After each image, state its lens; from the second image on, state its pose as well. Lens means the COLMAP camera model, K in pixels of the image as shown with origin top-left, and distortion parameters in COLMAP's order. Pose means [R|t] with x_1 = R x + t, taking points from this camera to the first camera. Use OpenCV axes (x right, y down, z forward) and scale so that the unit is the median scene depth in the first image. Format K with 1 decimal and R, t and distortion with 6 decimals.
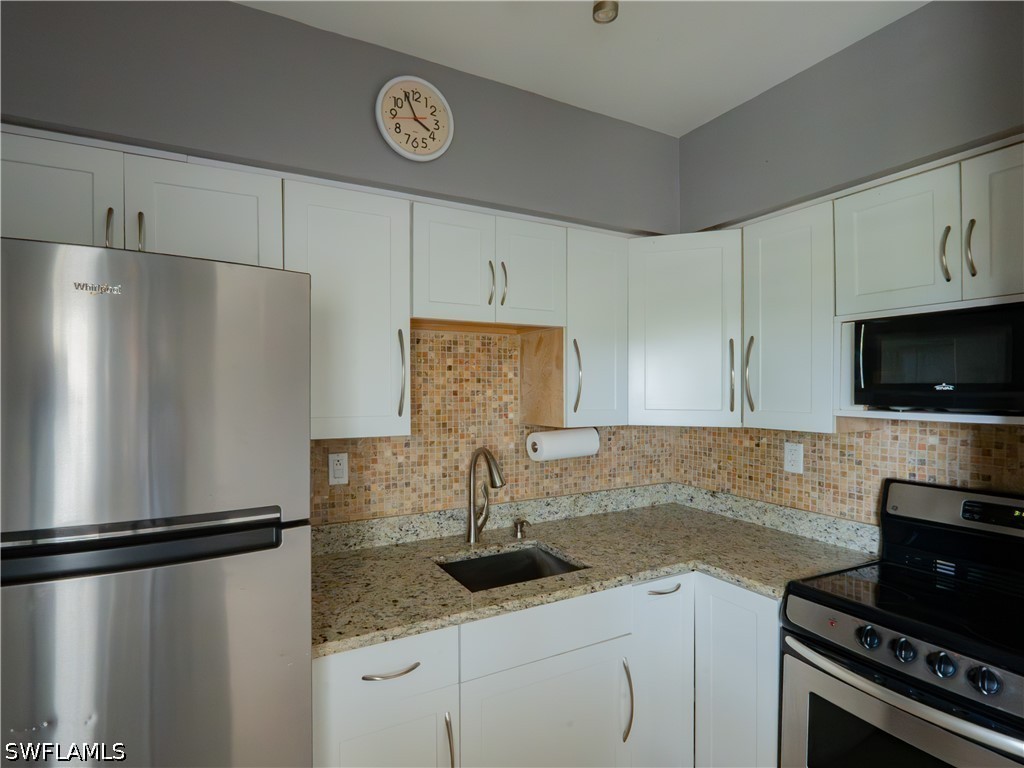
lens RADIAL K [[523.4, 0, 509.7], [0, 523.4, 389.5], [0, 0, 1]] dist [-0.005580, 0.000374]
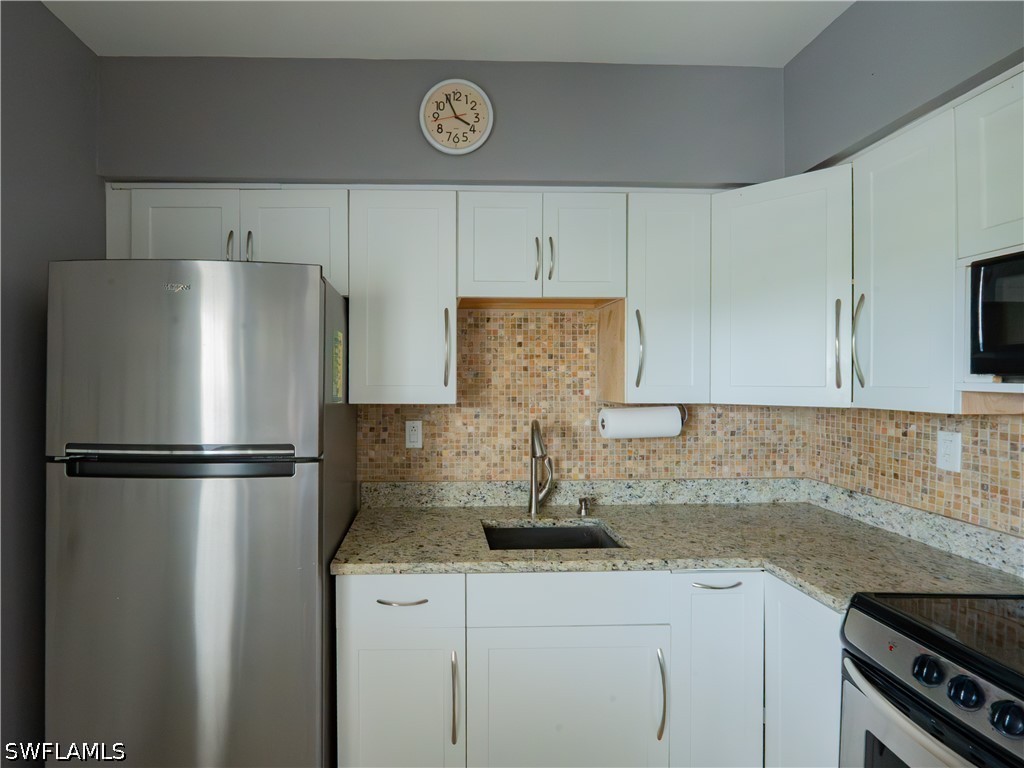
lens RADIAL K [[568.2, 0, 512.0], [0, 568.2, 382.3], [0, 0, 1]] dist [-0.005758, -0.000212]
pose [[0.898759, -0.000520, -0.438442, 0.374967], [-0.001915, 0.999985, -0.005111, 0.040849], [0.438438, 0.005433, 0.898745, -0.019044]]
